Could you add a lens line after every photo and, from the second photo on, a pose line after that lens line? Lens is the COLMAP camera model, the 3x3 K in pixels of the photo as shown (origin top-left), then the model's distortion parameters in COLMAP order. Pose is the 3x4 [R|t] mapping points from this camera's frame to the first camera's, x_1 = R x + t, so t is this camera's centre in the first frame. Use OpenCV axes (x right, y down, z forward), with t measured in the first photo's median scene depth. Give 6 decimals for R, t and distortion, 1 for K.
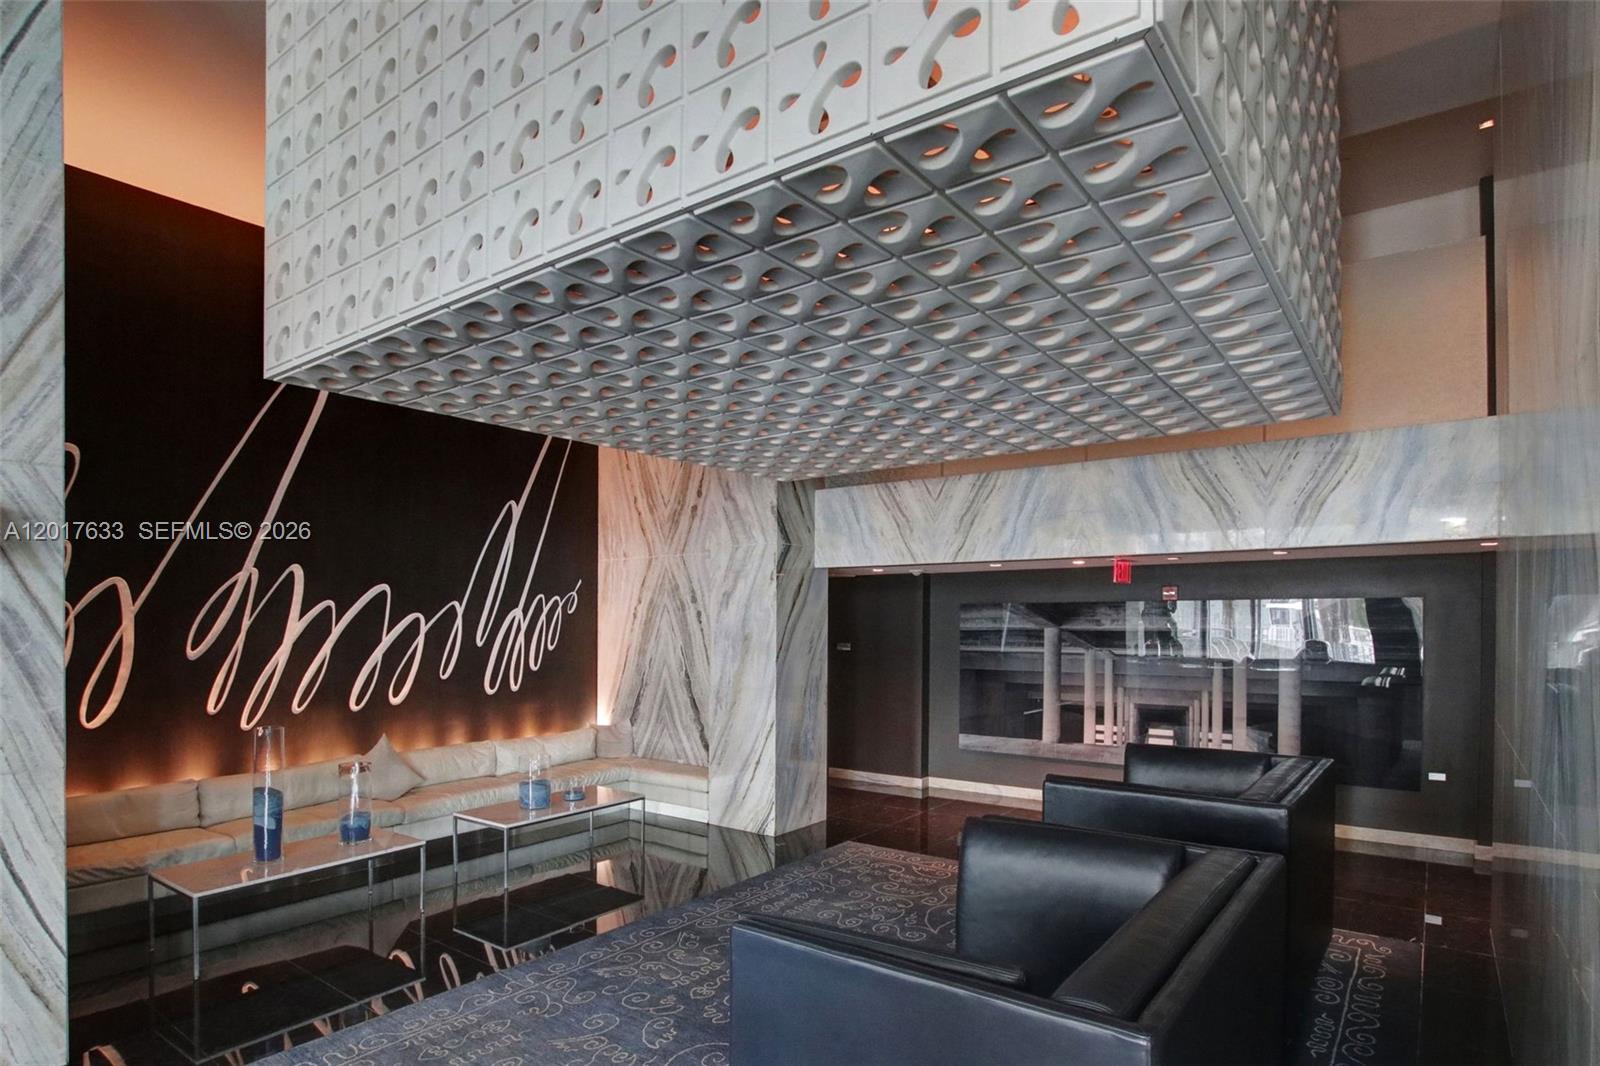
lens RADIAL K [[772.3, 0, 764.3], [0, 772.3, 623.4], [0, 0, 1]] dist [-0.001725, 0.000084]
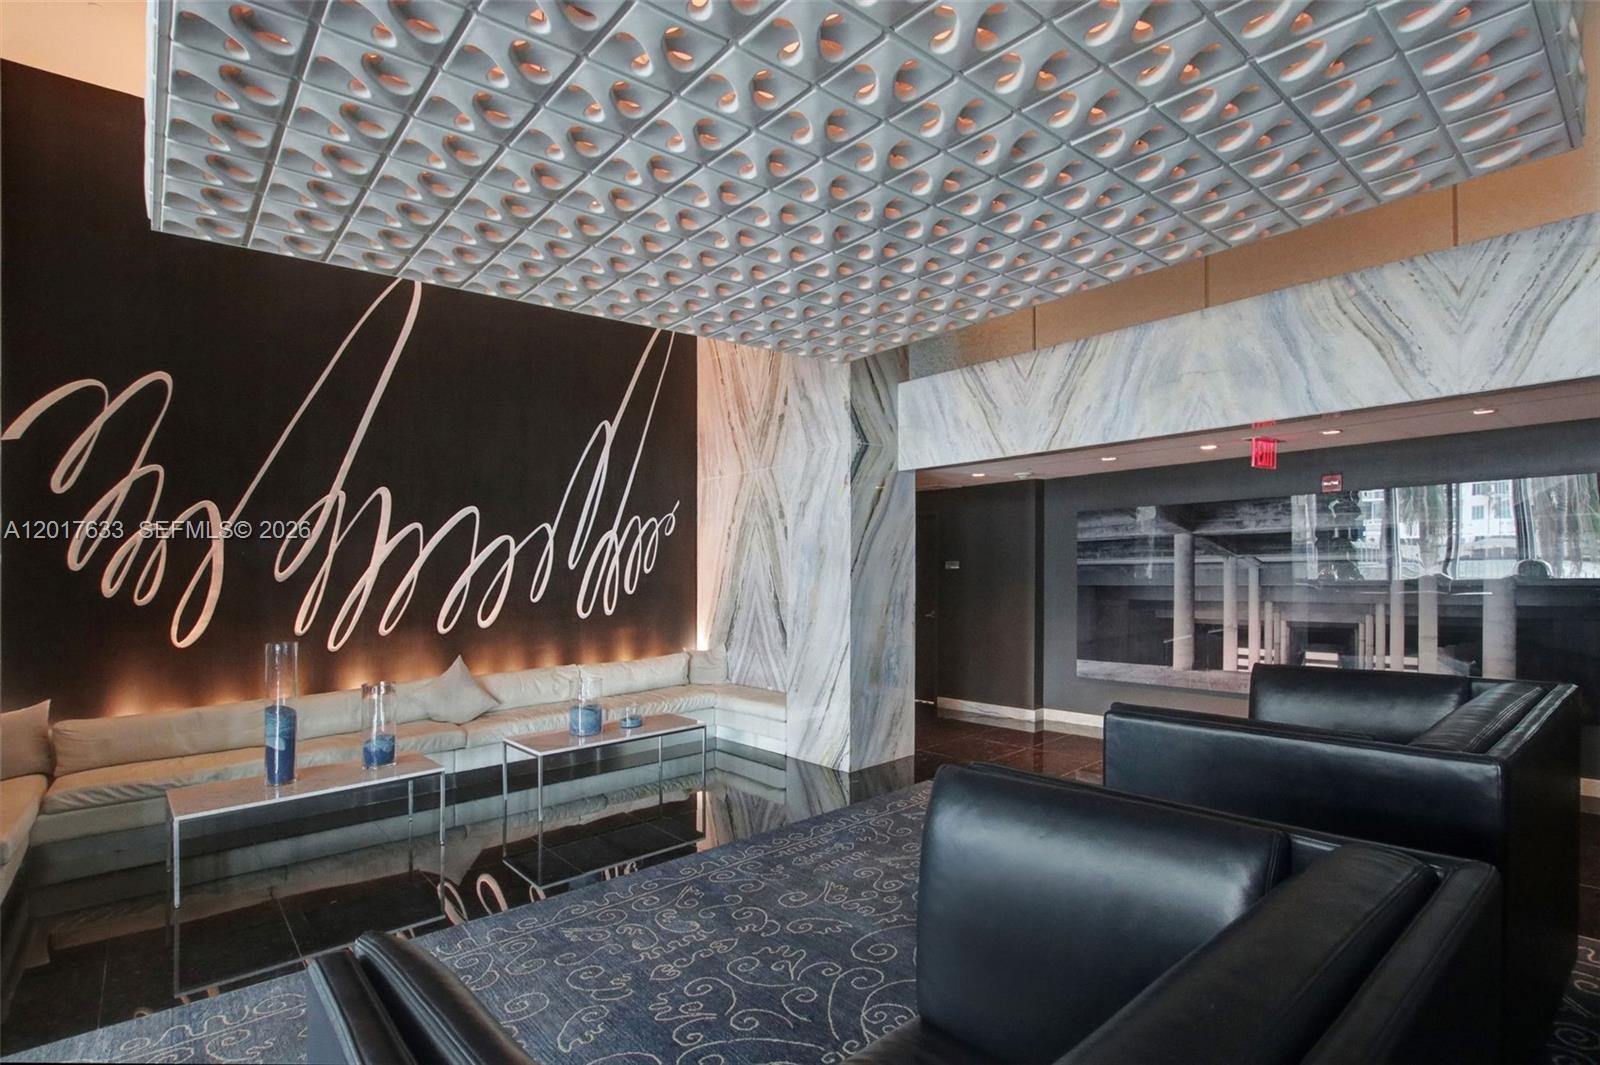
lens RADIAL K [[754.5, 0, 799.2], [0, 754.5, 561.9], [0, 0, 1]] dist [-0.012530, 0.000200]
pose [[0.988192, -0.014349, -0.152546, 0.085032], [0.015281, 0.999871, 0.004941, 0.026991], [0.152455, -0.007214, 0.988284, 0.127800]]
